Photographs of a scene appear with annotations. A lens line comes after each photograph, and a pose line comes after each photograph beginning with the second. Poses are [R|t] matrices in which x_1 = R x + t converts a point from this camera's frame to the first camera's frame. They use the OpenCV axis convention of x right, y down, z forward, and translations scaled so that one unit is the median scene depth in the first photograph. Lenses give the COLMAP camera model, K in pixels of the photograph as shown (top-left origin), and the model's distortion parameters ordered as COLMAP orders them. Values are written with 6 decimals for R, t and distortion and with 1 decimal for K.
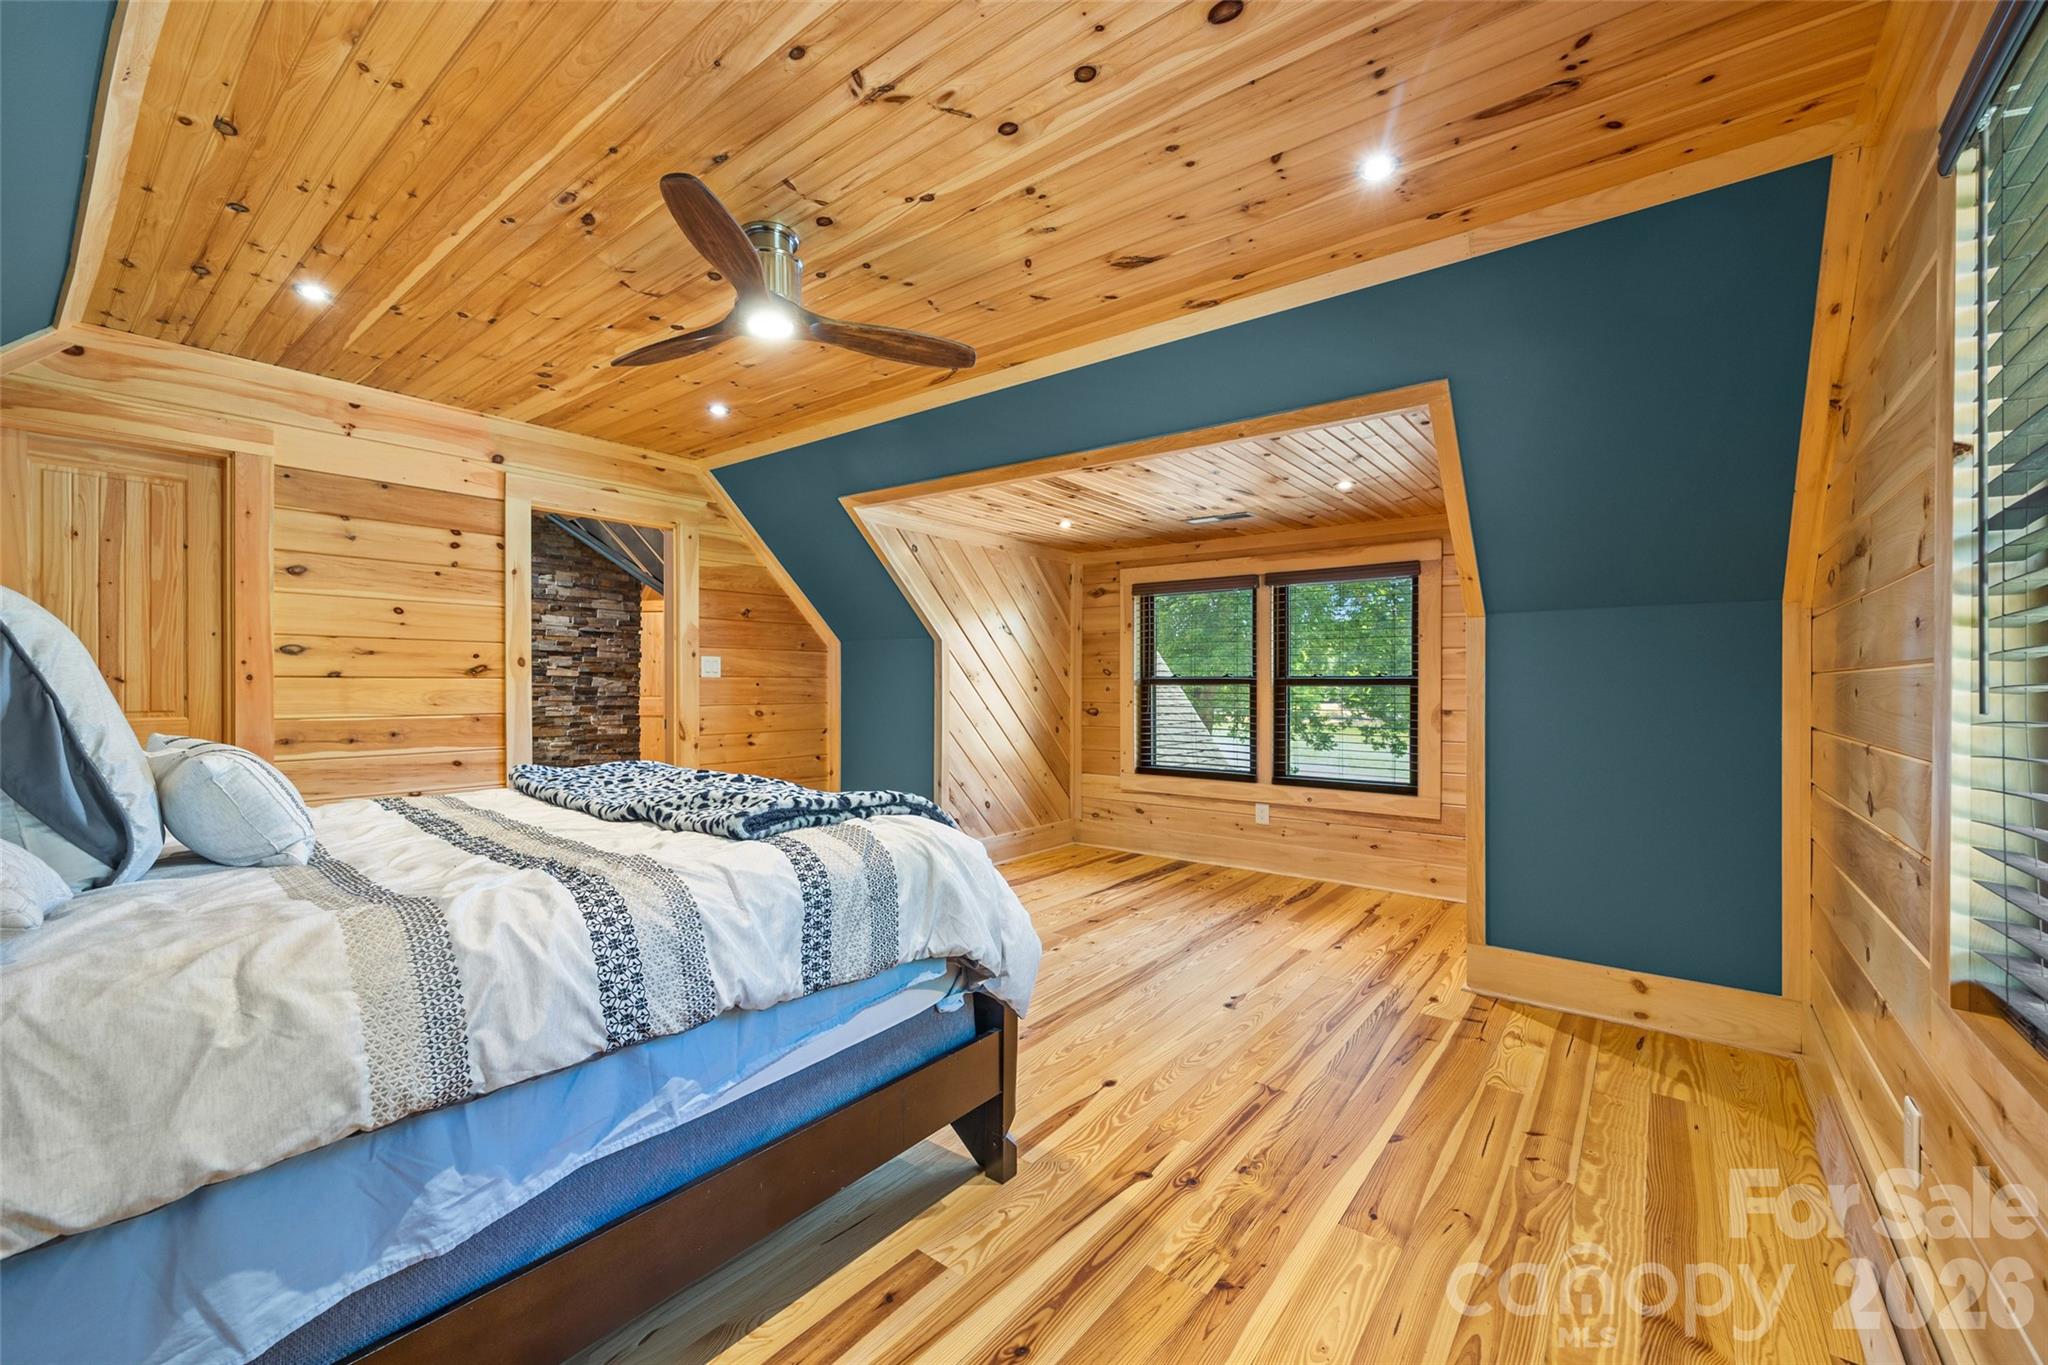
lens RADIAL K [[819.4, 0, 1024.6], [0, 819.4, 688.4], [0, 0, 1]] dist [0.001700, -0.000028]
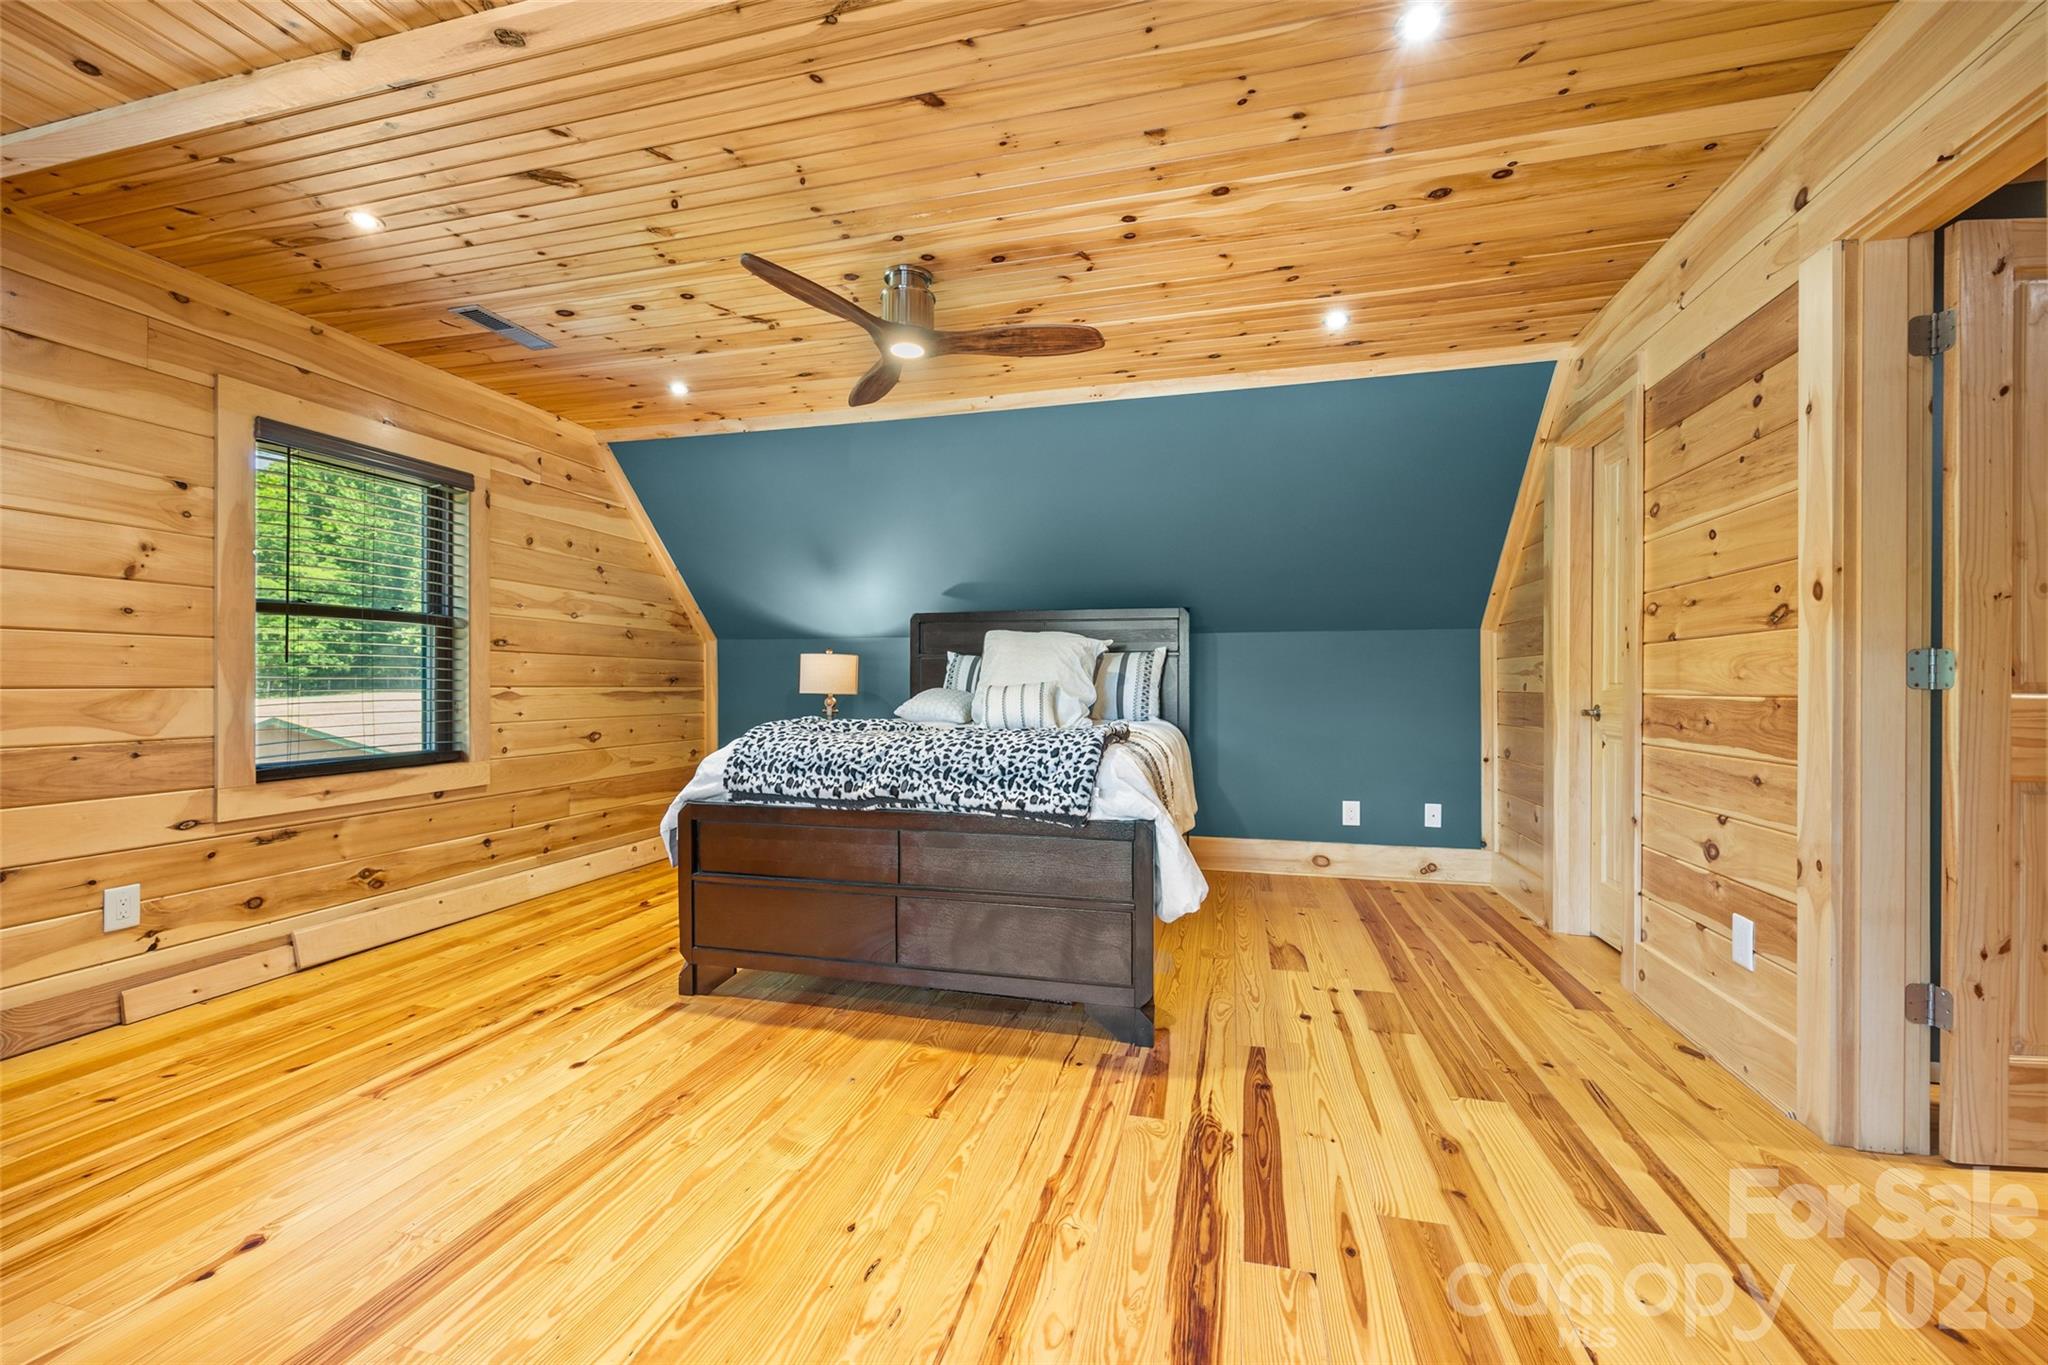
lens RADIAL K [[819.4, 0, 1016.6], [0, 819.4, 673.9], [0, 0, 1]] dist [0.001700, -0.000028]
pose [[-0.917347, -0.004097, -0.398067, 0.019642], [-0.002965, 0.999990, -0.003458, 0.036573], [0.398077, -0.001992, -0.917350, 2.367197]]
